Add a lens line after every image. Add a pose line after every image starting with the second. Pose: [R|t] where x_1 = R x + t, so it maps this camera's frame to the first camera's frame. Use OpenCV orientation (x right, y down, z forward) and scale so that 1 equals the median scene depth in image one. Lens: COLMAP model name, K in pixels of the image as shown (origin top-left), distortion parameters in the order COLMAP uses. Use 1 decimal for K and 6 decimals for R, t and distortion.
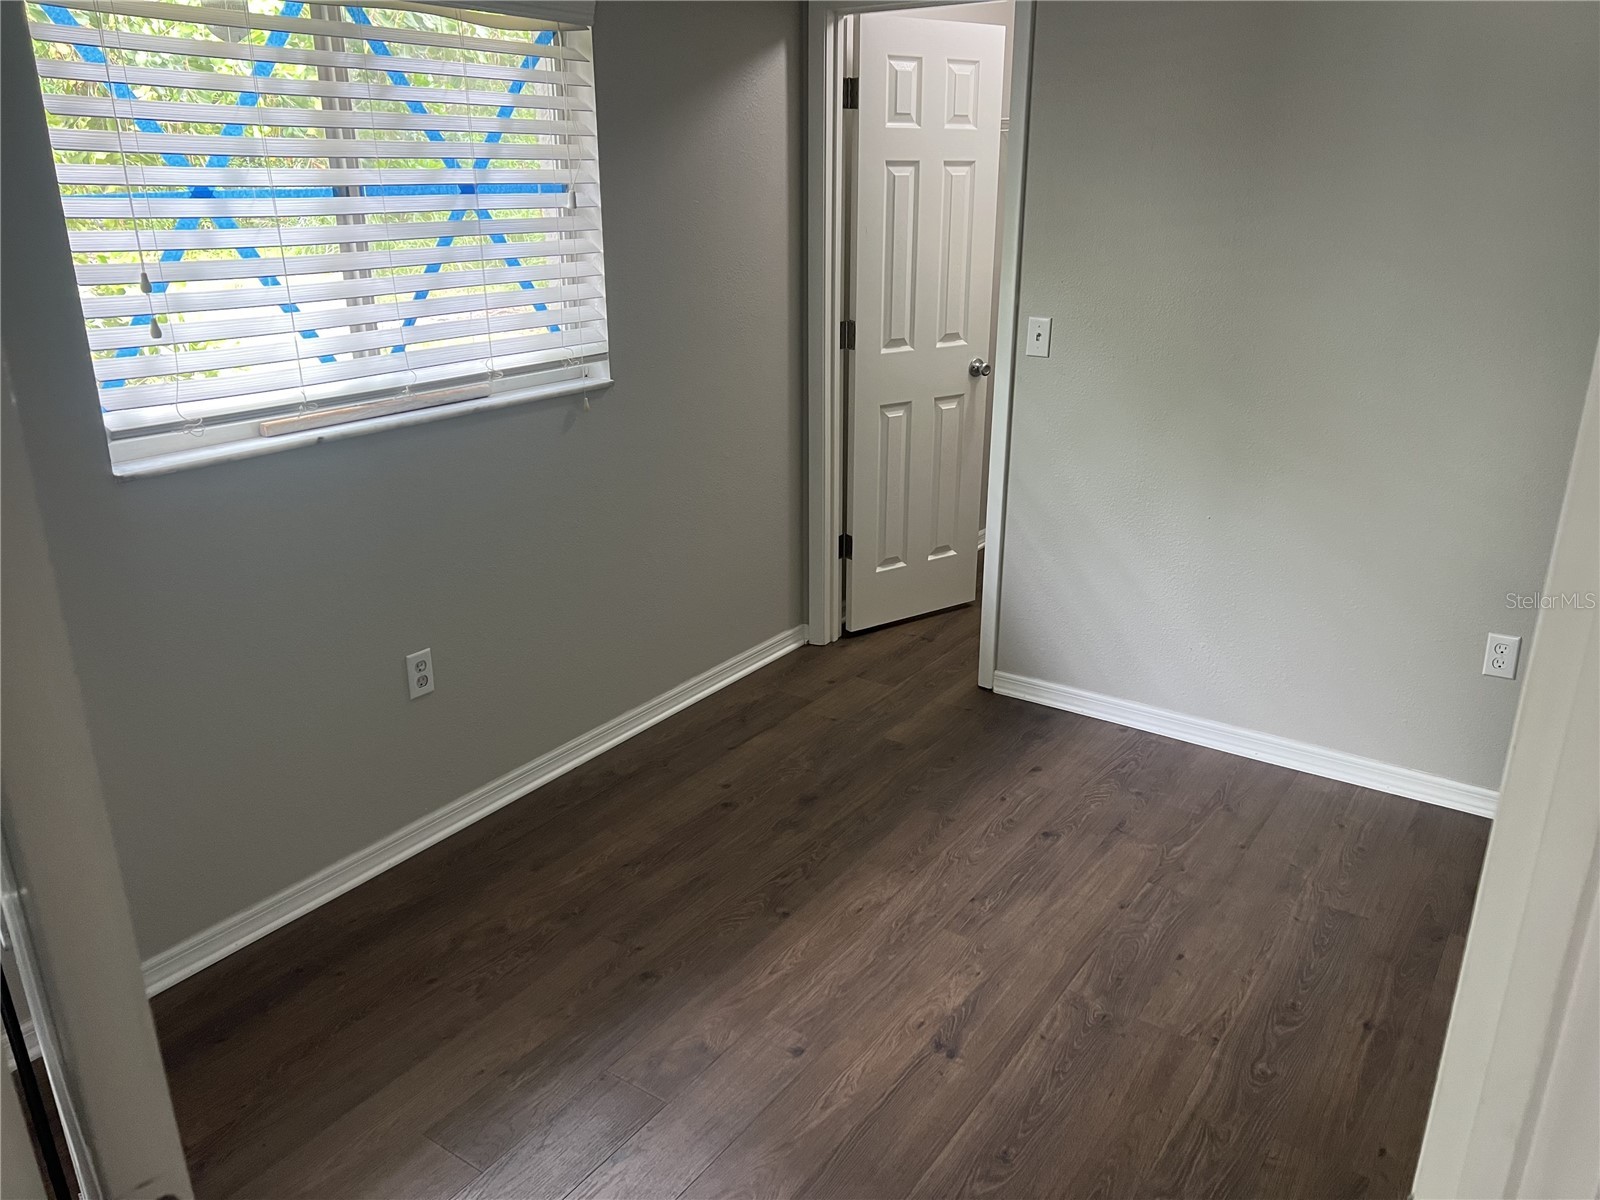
lens RADIAL K [[1206.8, 0, 806.8], [0, 1206.8, 609.1], [0, 0, 1]] dist [0.045334, -0.043893]
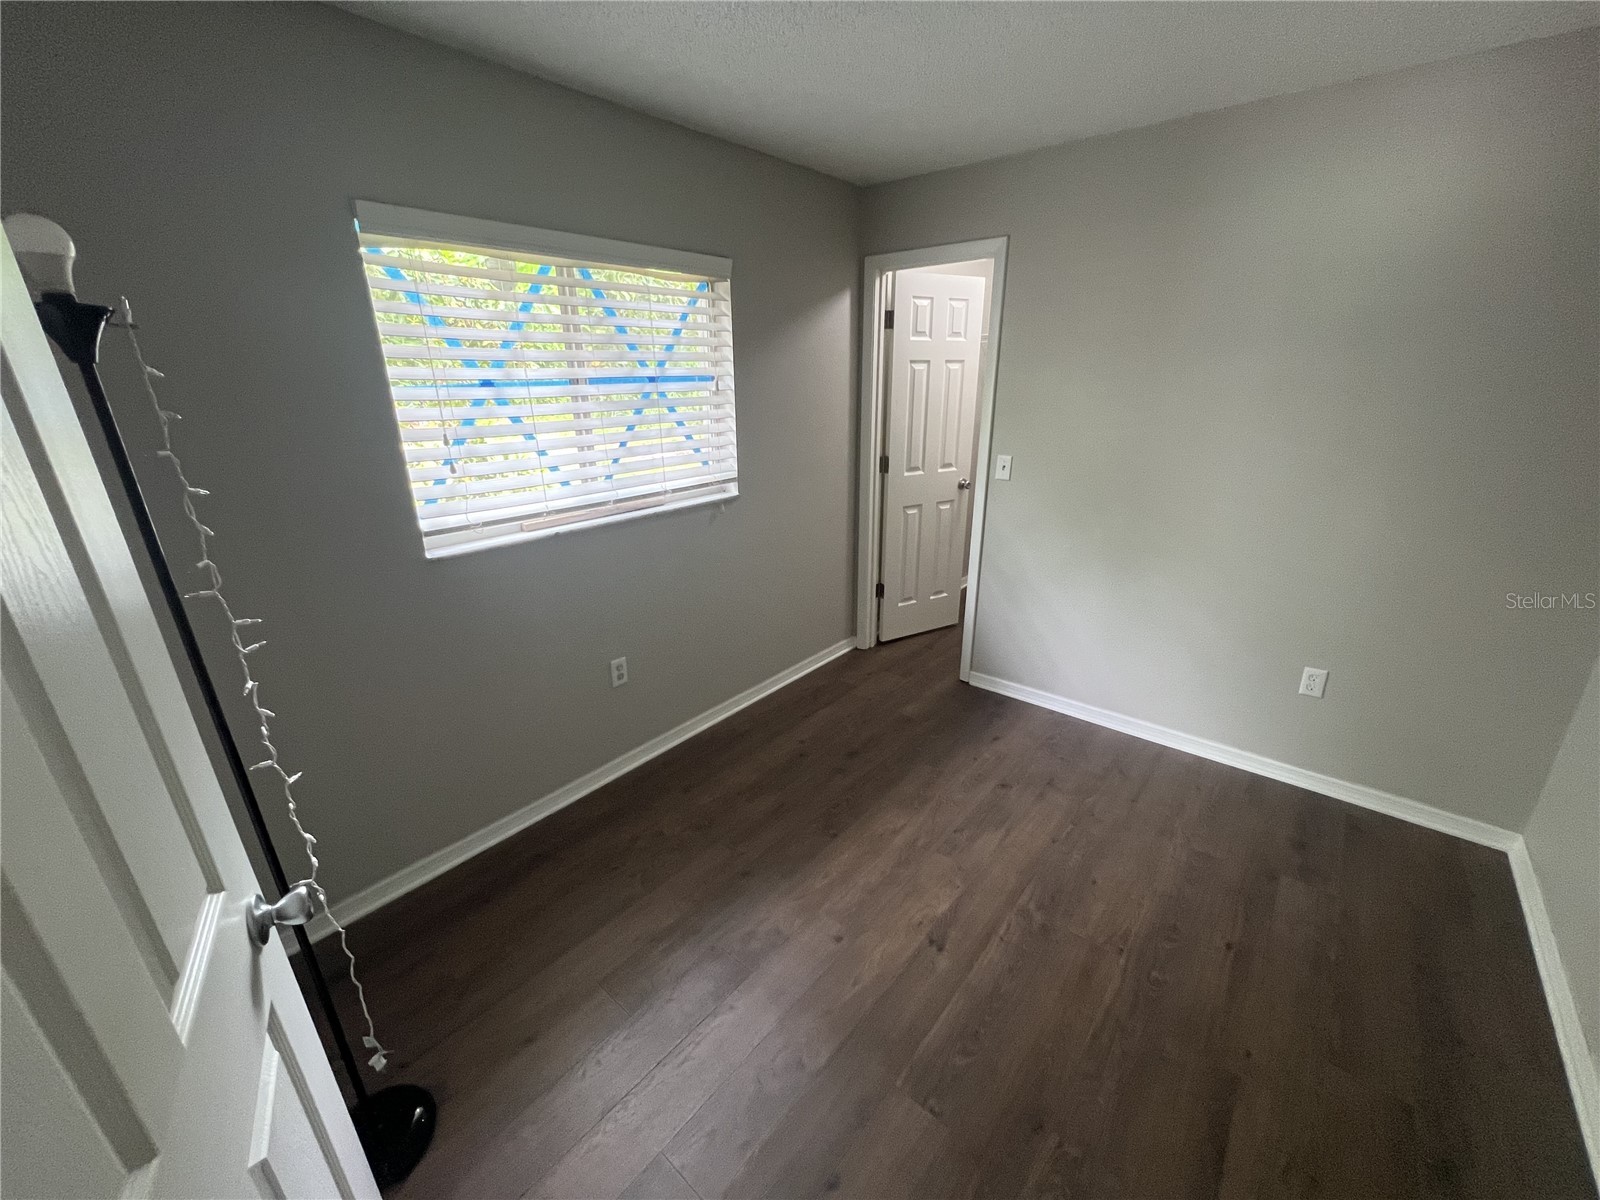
lens RADIAL K [[642.5, 0, 797.8], [0, 642.5, 611.6], [0, 0, 1]] dist [-0.001842, -0.000076]
pose [[0.994985, 0.023376, -0.097256, 0.008692], [-0.022240, 0.999671, 0.012749, -0.048973], [0.097522, -0.010522, 0.995178, 0.157114]]
